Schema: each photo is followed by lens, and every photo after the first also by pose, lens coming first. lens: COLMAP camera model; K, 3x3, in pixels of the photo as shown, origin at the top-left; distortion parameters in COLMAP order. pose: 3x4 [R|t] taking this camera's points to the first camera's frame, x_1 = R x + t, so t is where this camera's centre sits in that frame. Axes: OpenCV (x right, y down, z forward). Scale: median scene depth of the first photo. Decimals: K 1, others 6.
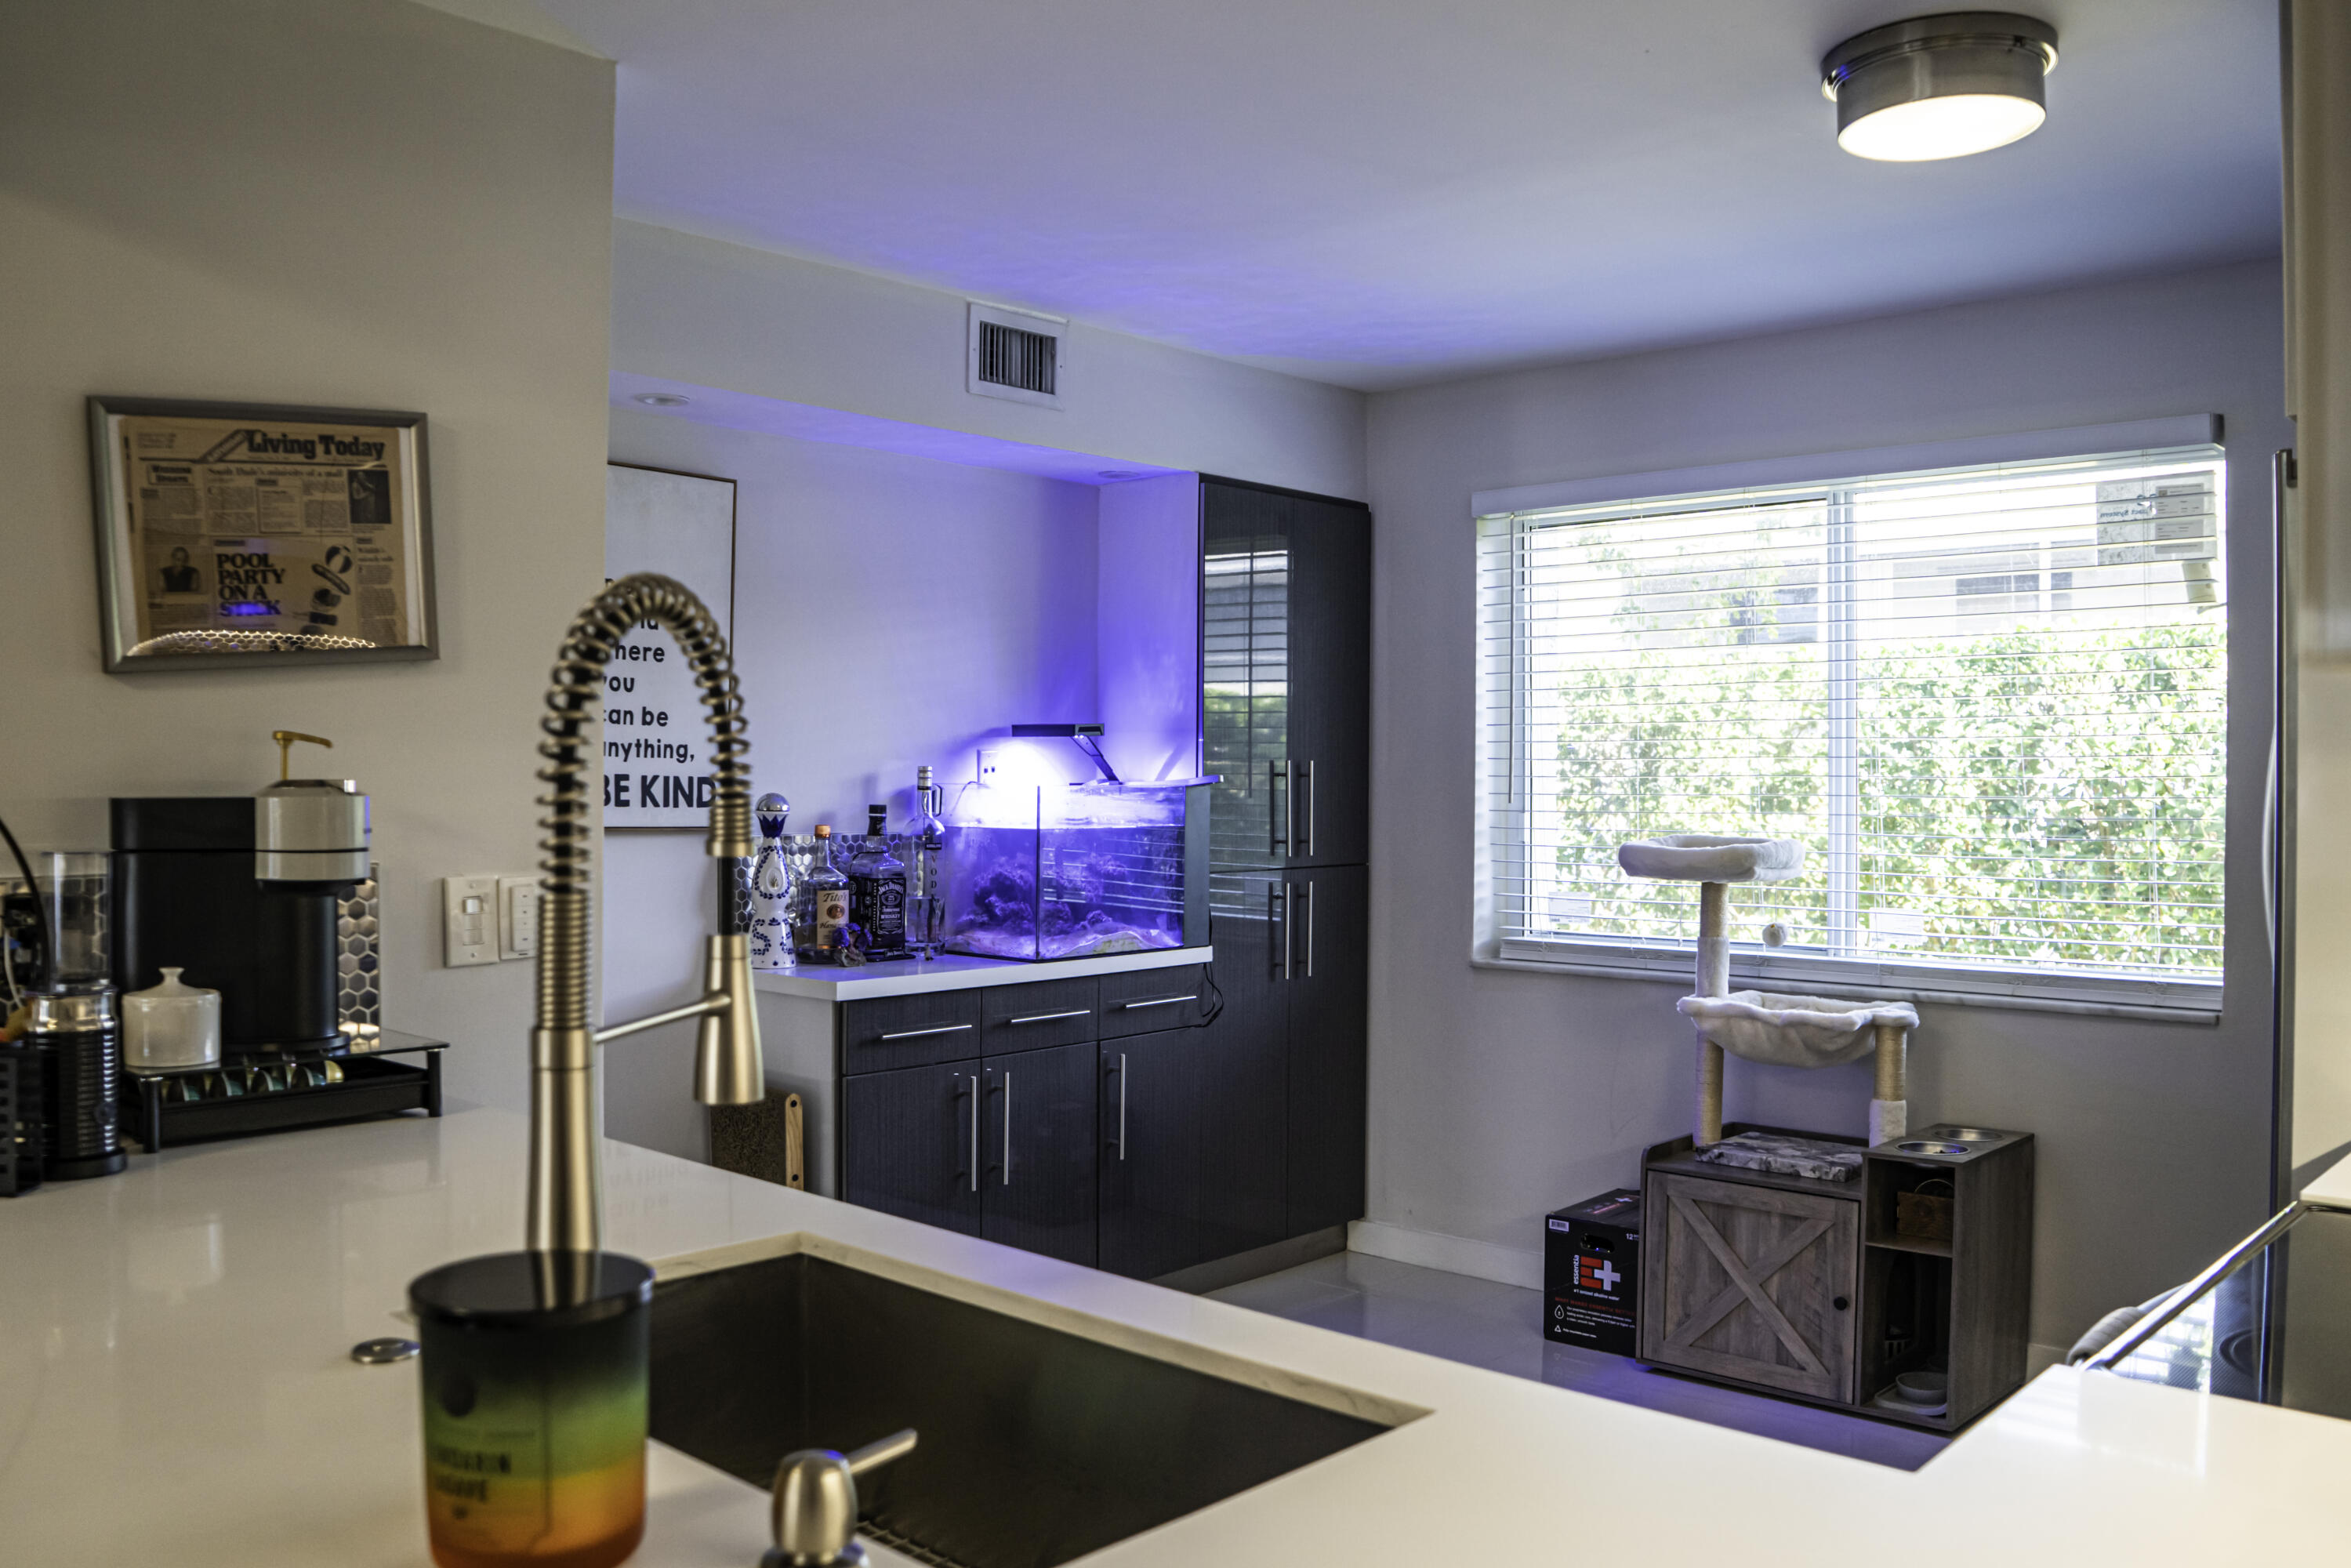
lens RADIAL K [[1877.9, 0, 1167.4], [0, 1877.9, 780.6], [0, 0, 1]] dist [-0.126790, 0.068345]
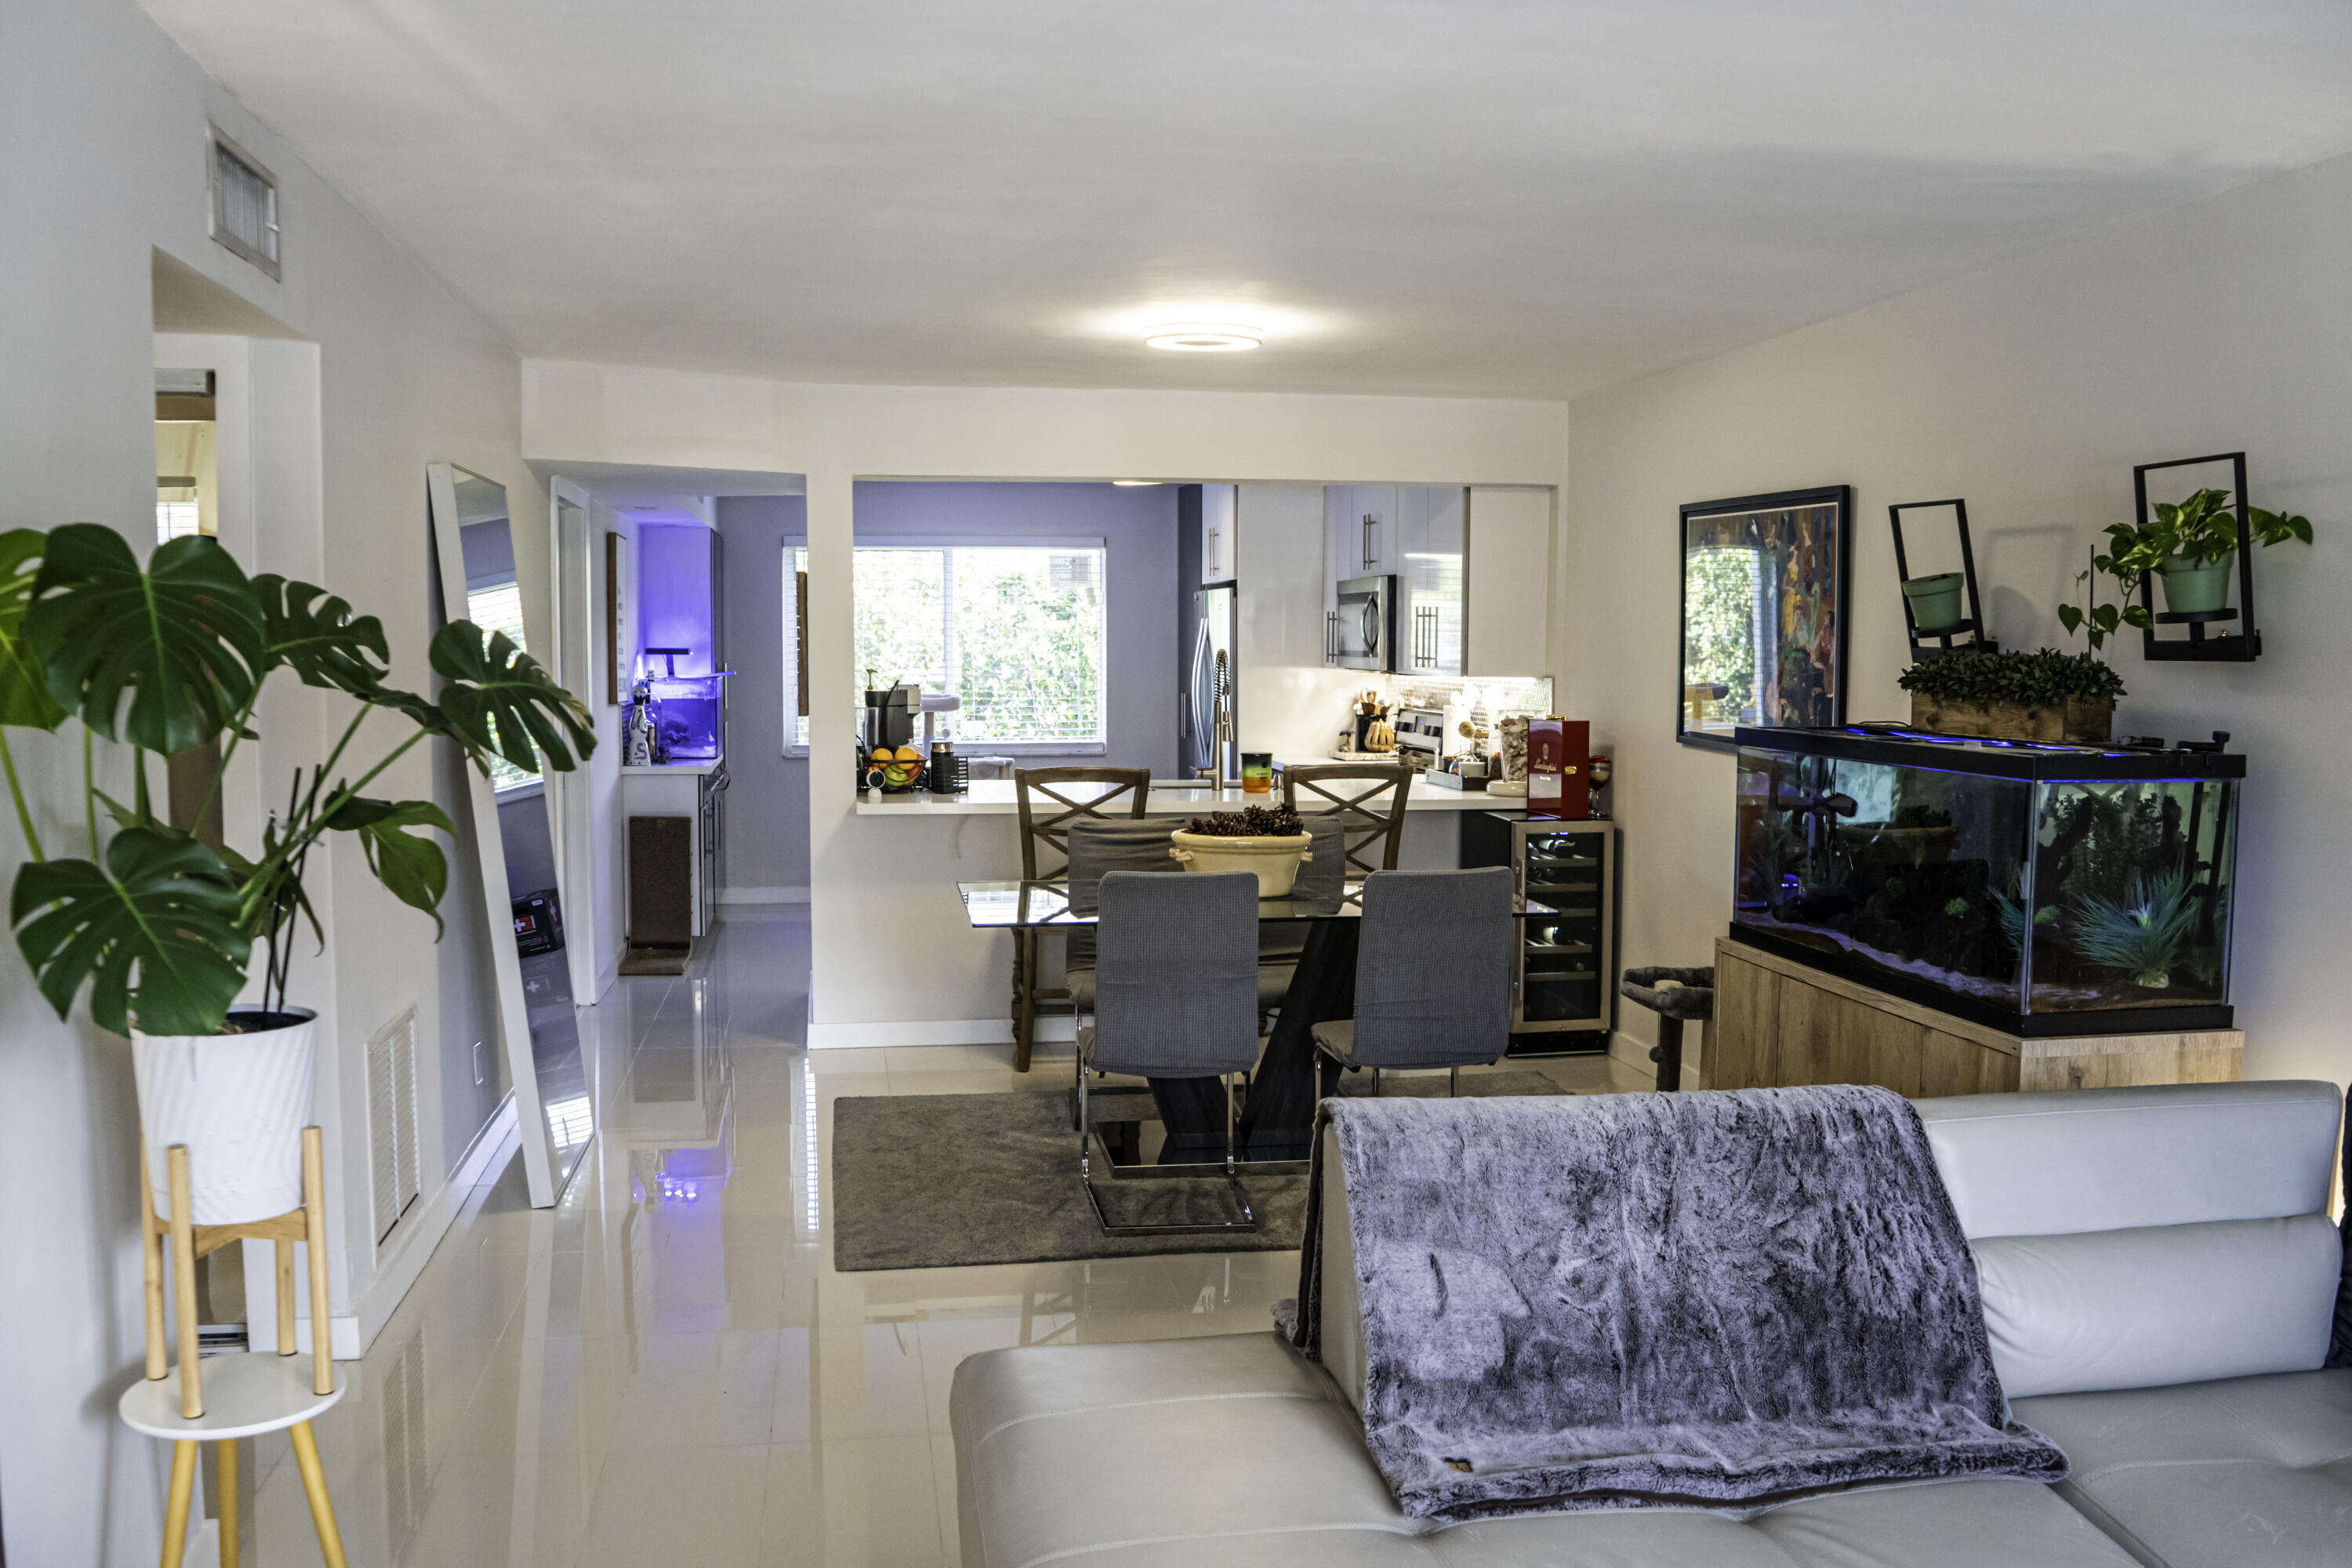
lens RADIAL K [[1878.6, 0, 1170.7], [0, 1878.6, 782.4], [0, 0, 1]] dist [-0.126790, 0.068345]
pose [[0.605053, -0.061857, 0.793779, -1.326581], [0.000845, 0.997027, 0.077051, -0.038598], [-0.796185, -0.045949, 0.603306, -0.670713]]
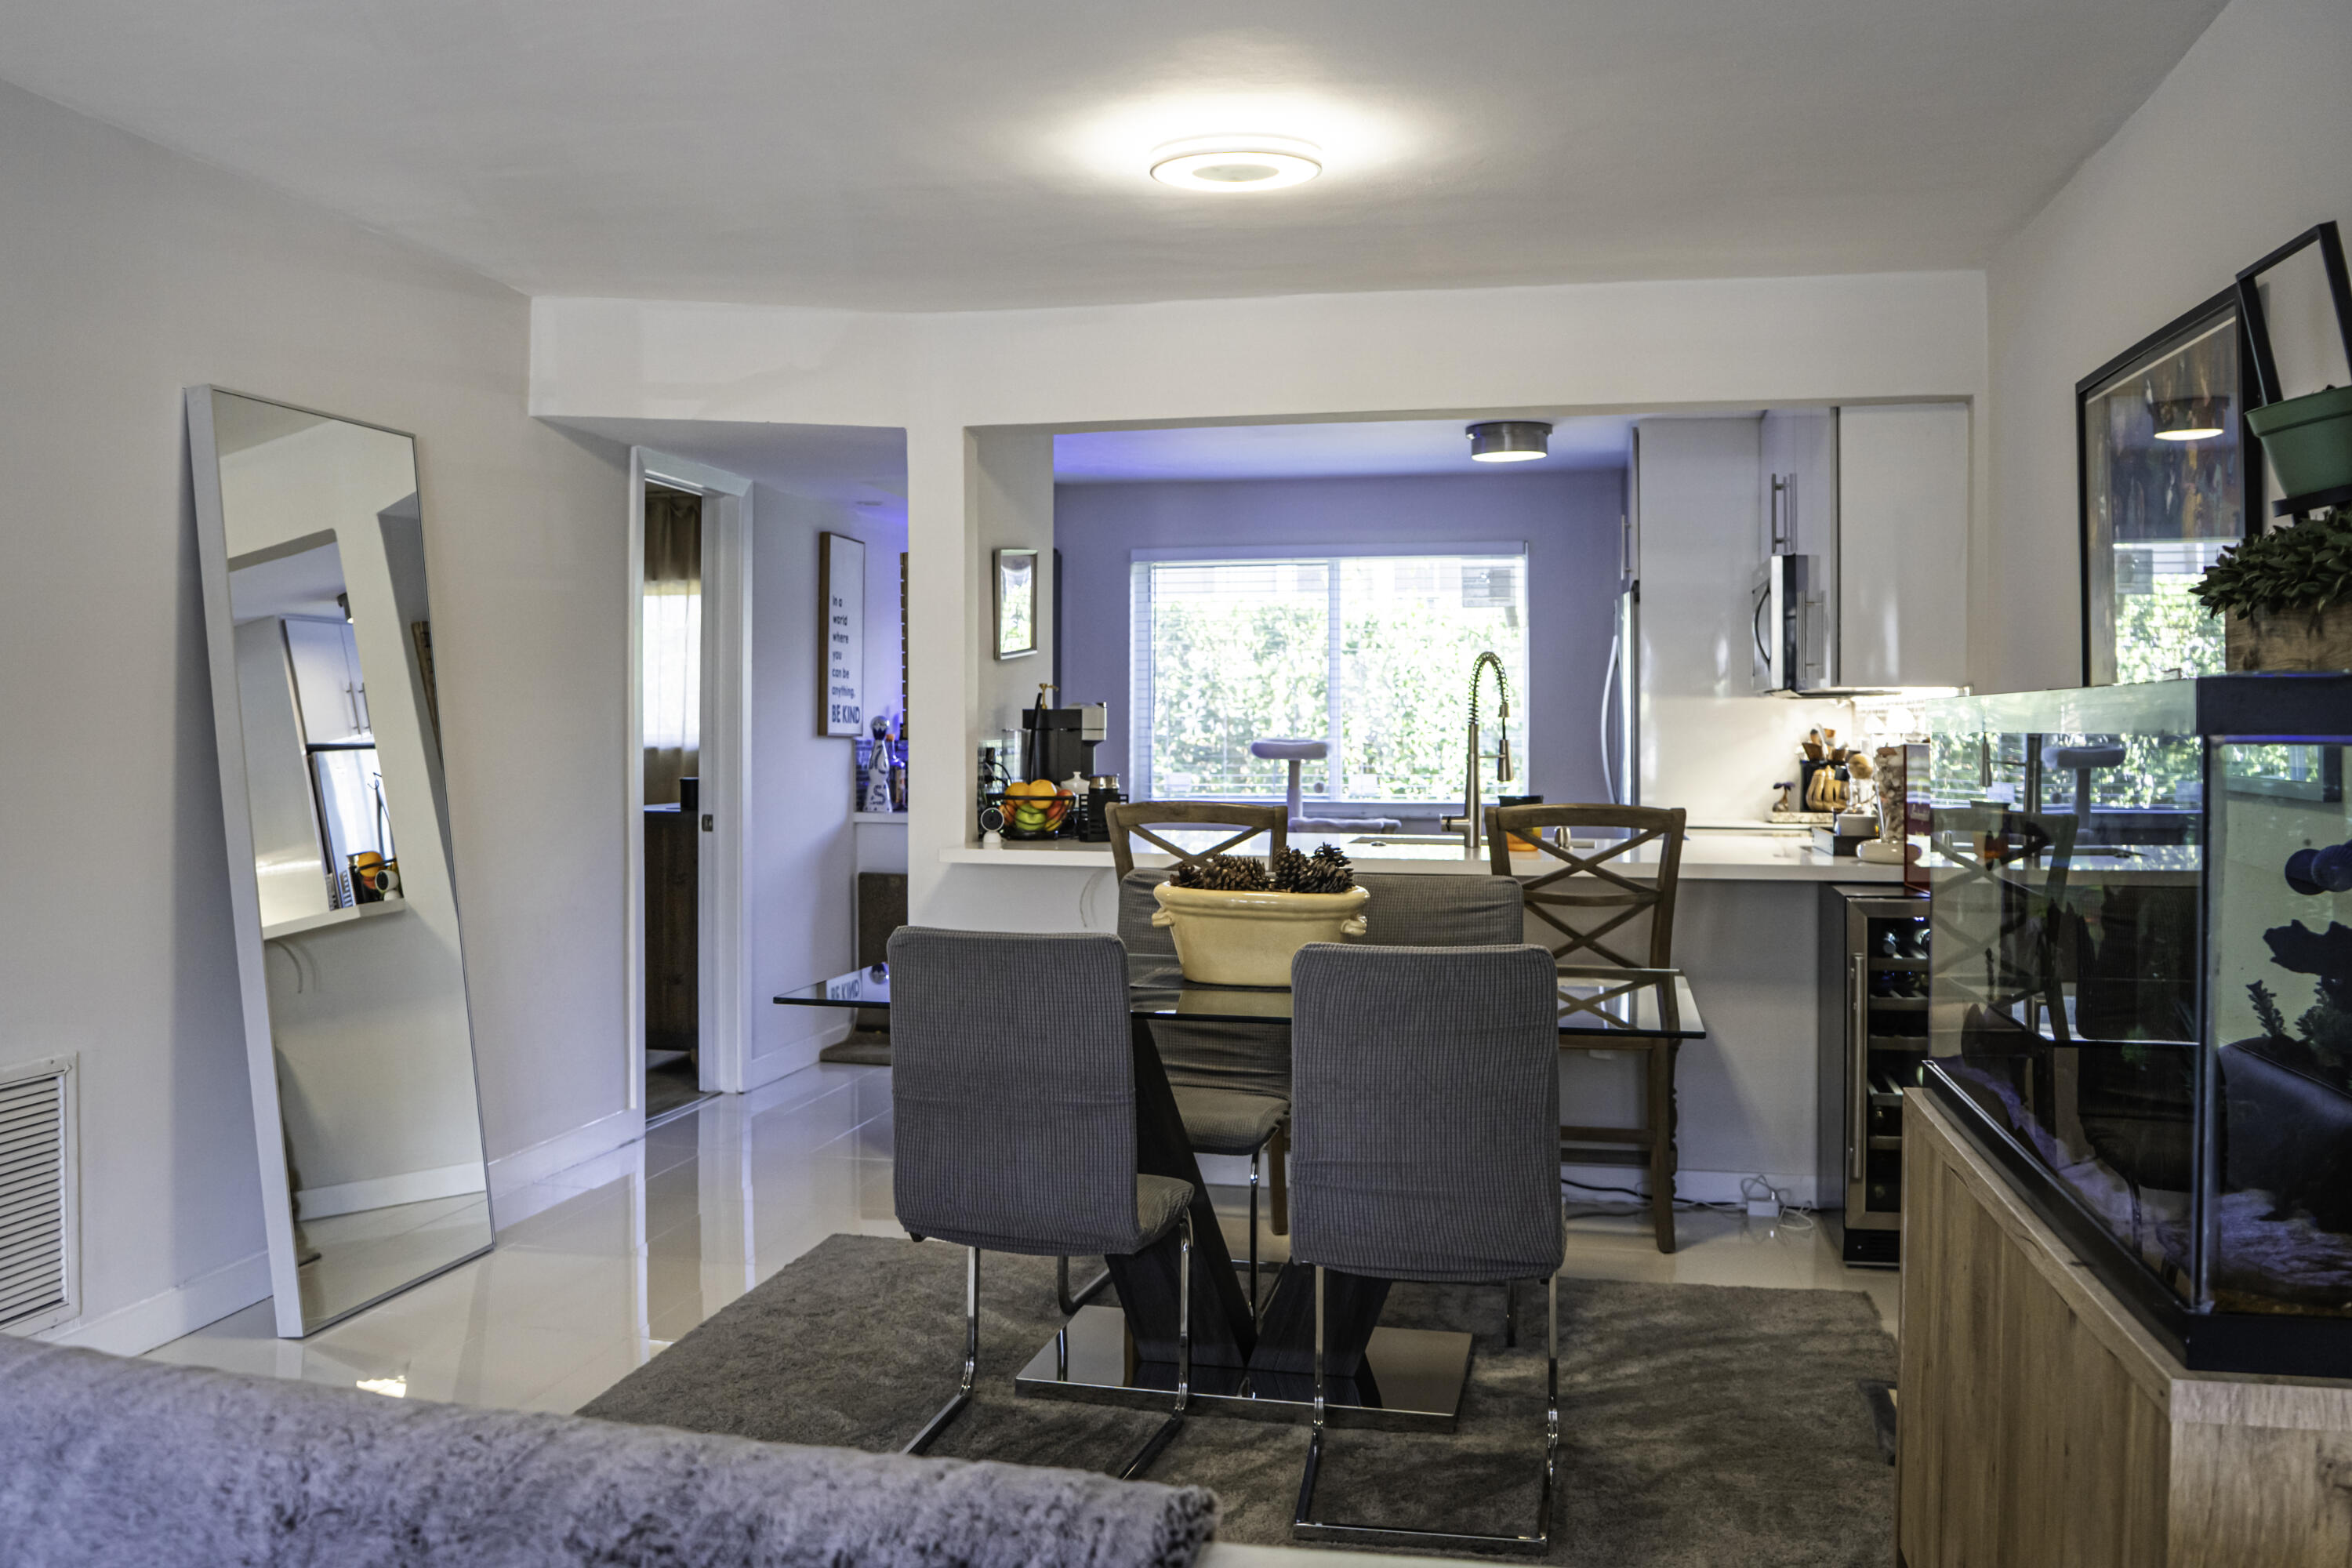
lens RADIAL K [[2033.1, 0, 1097.4], [0, 2033.1, 741.3], [0, 0, 1]] dist [-0.096289, 0.020236]
pose [[0.868403, -0.007103, 0.495807, -0.860840], [0.003458, 0.999960, 0.008269, 0.013667], [-0.495846, -0.005467, 0.868393, -0.694014]]
